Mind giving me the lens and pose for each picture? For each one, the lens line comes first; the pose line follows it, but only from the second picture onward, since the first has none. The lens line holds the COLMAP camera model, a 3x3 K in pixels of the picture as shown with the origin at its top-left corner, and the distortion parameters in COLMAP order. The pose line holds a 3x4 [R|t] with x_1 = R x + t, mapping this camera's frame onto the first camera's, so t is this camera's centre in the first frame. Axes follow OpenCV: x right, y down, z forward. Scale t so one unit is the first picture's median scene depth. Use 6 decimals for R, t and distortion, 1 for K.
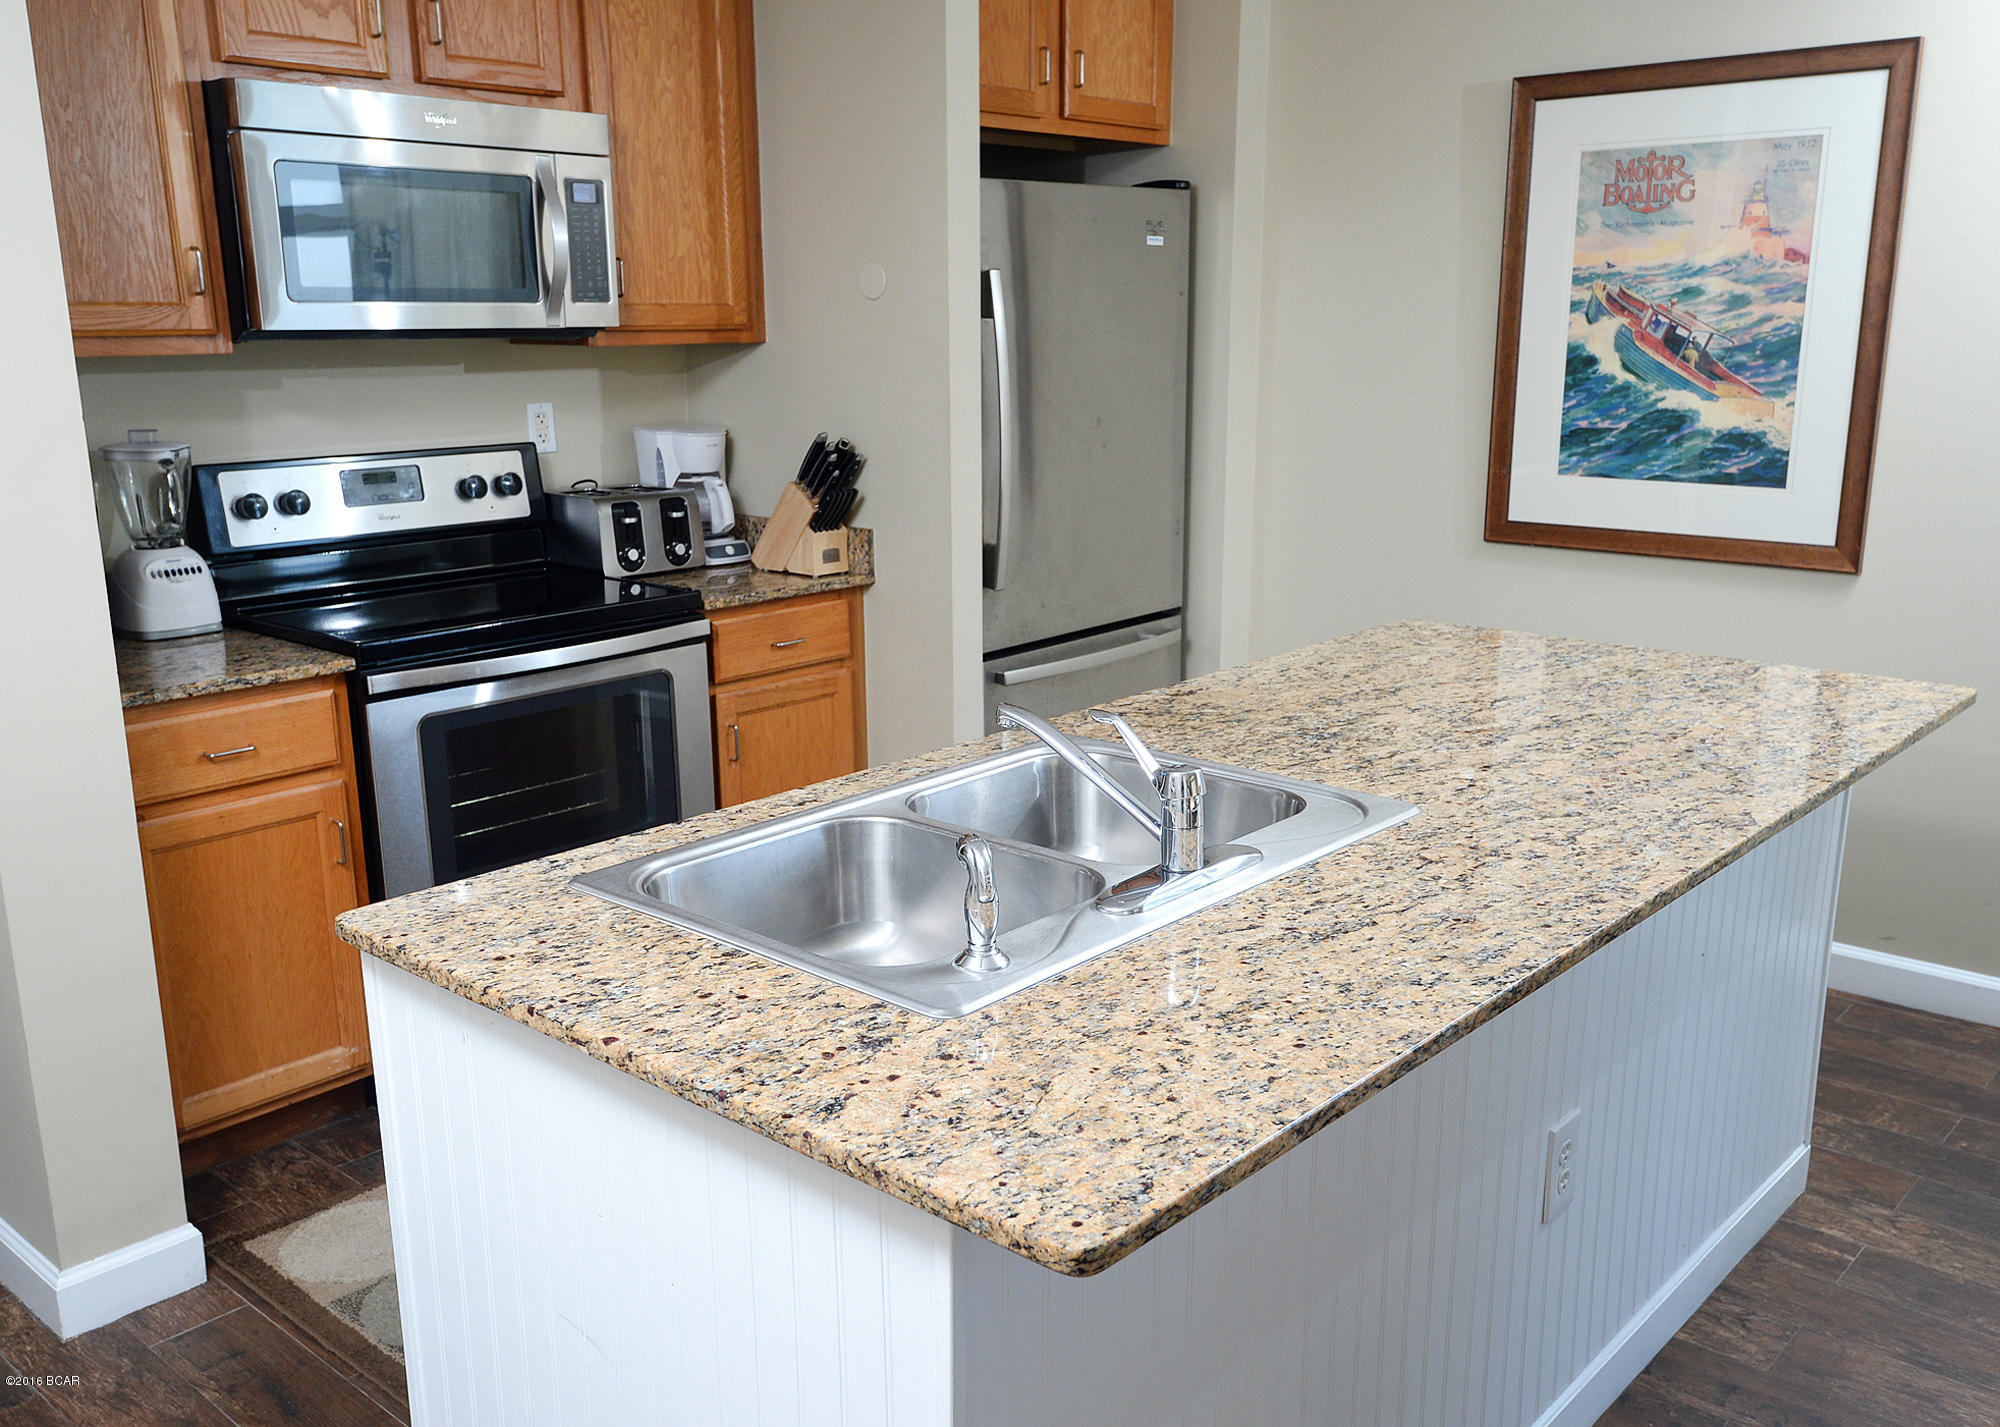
lens RADIAL K [[1704.8, 0, 994.1], [0, 1704.8, 732.9], [0, 0, 1]] dist [0.024844, -0.031937]
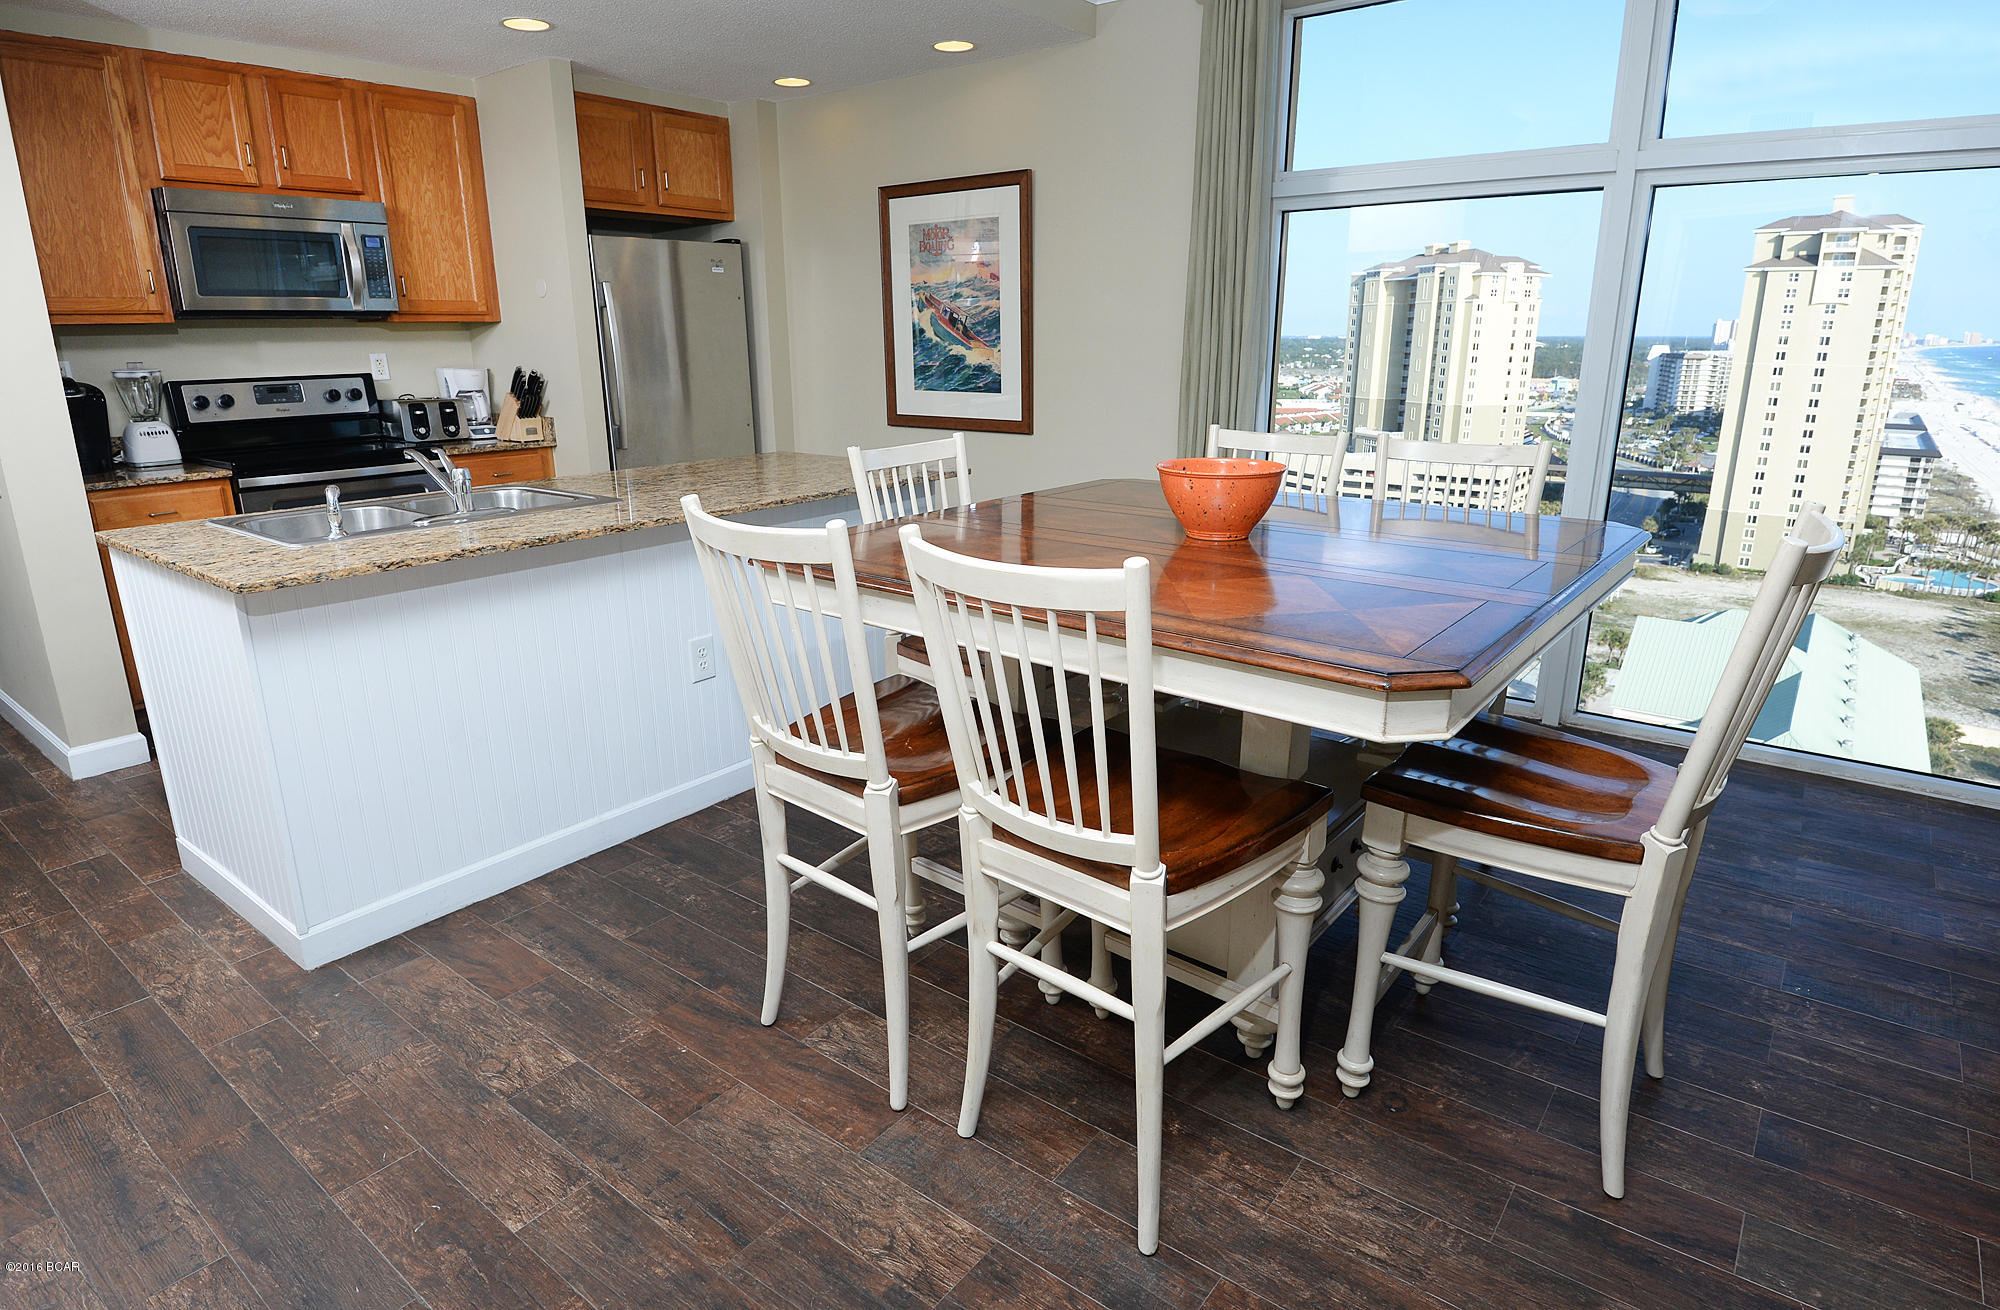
lens RADIAL K [[1082.9, 0, 1009.8], [0, 1082.9, 643.0], [0, 0, 1]] dist [-0.024809, -0.002959]
pose [[0.997178, -0.016992, 0.073126, 0.359902], [0.014521, 0.999309, 0.034202, 0.104462], [-0.073656, -0.033043, 0.996736, -0.272477]]
